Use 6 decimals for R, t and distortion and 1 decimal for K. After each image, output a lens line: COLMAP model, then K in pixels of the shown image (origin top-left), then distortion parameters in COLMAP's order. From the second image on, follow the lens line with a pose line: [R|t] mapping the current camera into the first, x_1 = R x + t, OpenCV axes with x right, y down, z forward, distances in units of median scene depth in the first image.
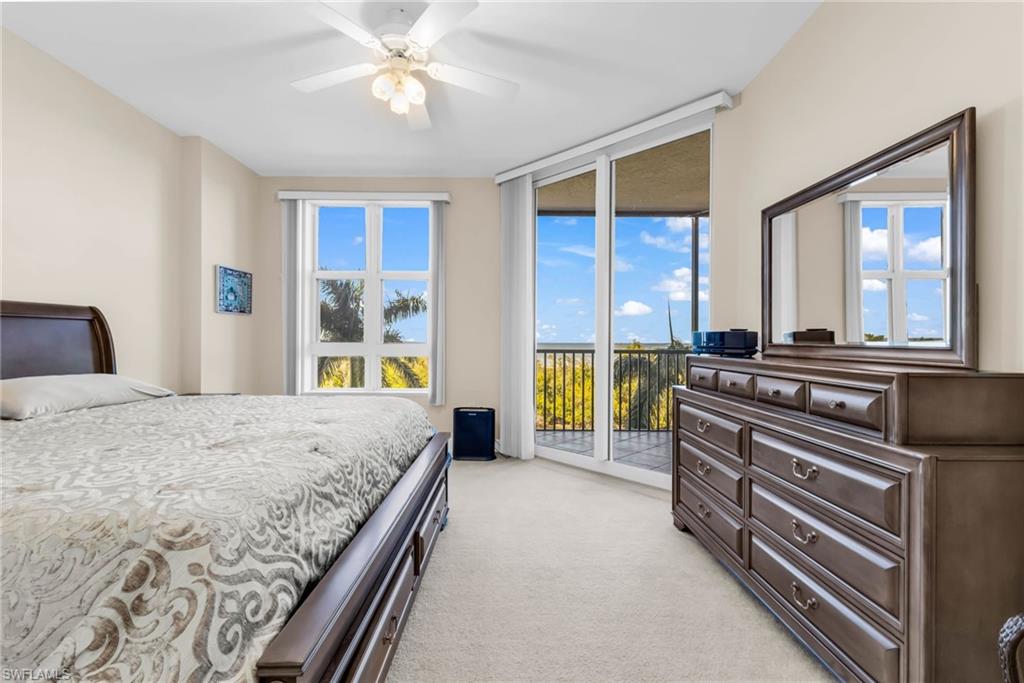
lens RADIAL K [[441.4, 0, 507.3], [0, 441.4, 352.5], [0, 0, 1]] dist [0.003933, 0.000032]
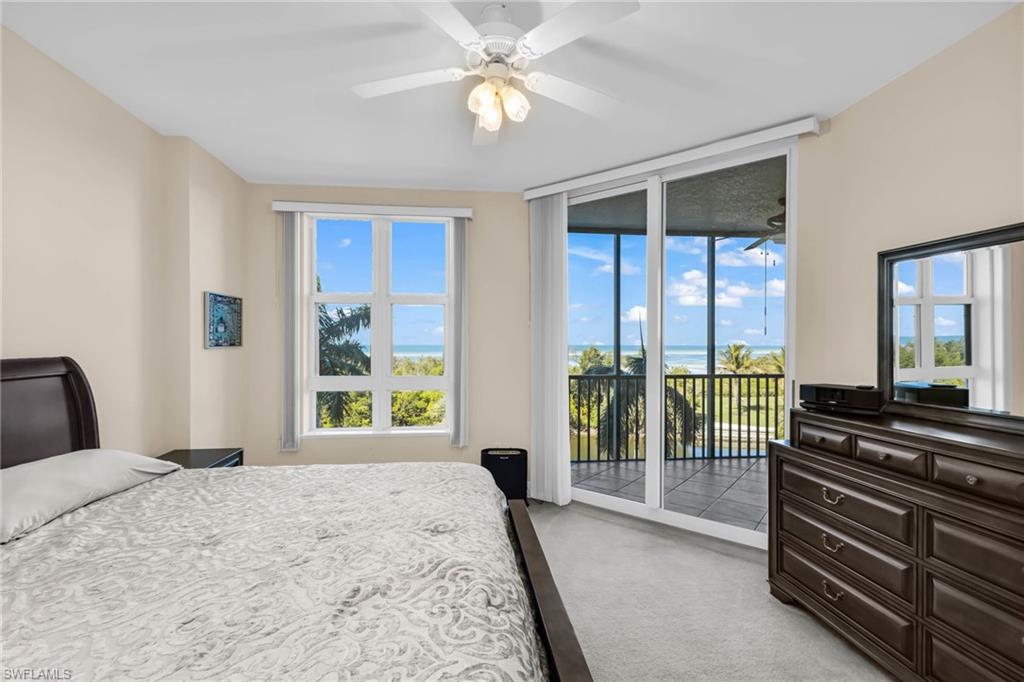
lens RADIAL K [[453.3, 0, 509.2], [0, 453.3, 359.1], [0, 0, 1]] dist [0.002105, 0.000761]
pose [[0.994733, -0.007725, 0.102208, -0.185044], [0.007223, 0.999960, 0.005285, -0.074792], [-0.102245, -0.004519, 0.994749, 0.096693]]
